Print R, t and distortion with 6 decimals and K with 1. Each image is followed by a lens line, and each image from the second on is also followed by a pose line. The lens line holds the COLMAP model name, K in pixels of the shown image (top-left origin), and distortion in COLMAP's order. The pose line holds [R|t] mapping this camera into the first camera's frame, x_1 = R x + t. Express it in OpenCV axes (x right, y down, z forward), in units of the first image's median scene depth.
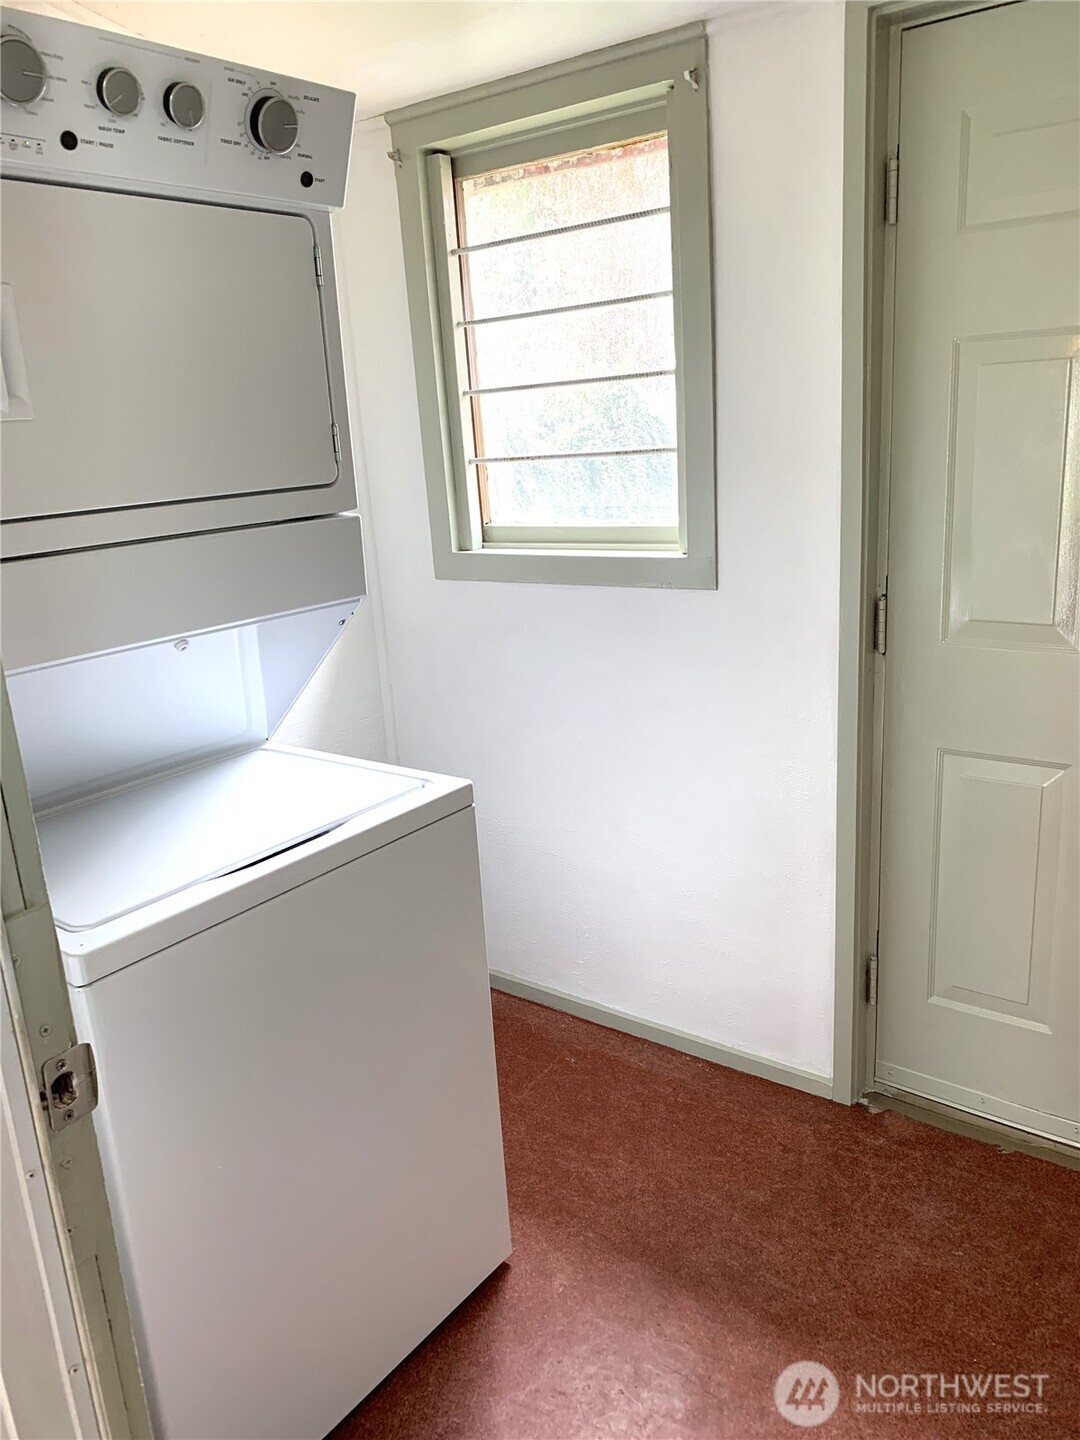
lens RADIAL K [[1098.5, 0, 552.2], [0, 1098.5, 723.3], [0, 0, 1]] dist [0.003119, -0.003956]
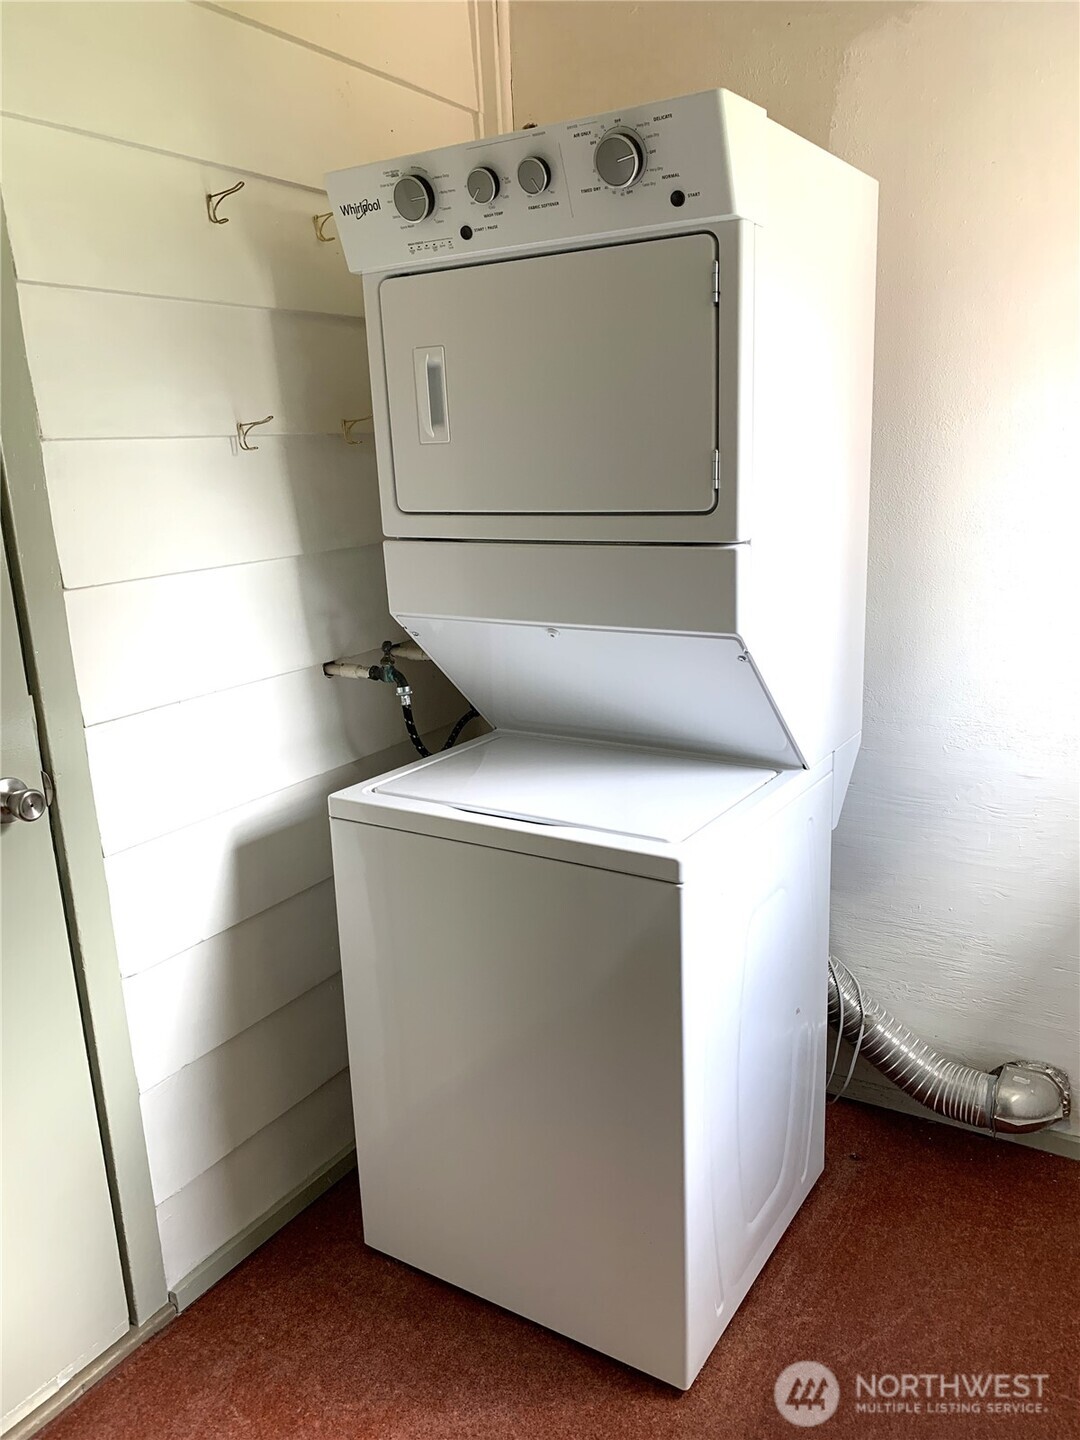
lens RADIAL K [[1098.5, 0, 552.2], [0, 1098.5, 723.3], [0, 0, 1]] dist [0.003119, -0.003956]
pose [[0.095850, 0.299457, -0.949283, 0.825873], [-0.239836, 0.932525, 0.269954, -0.303247], [0.966070, 0.201797, 0.161203, 0.839603]]
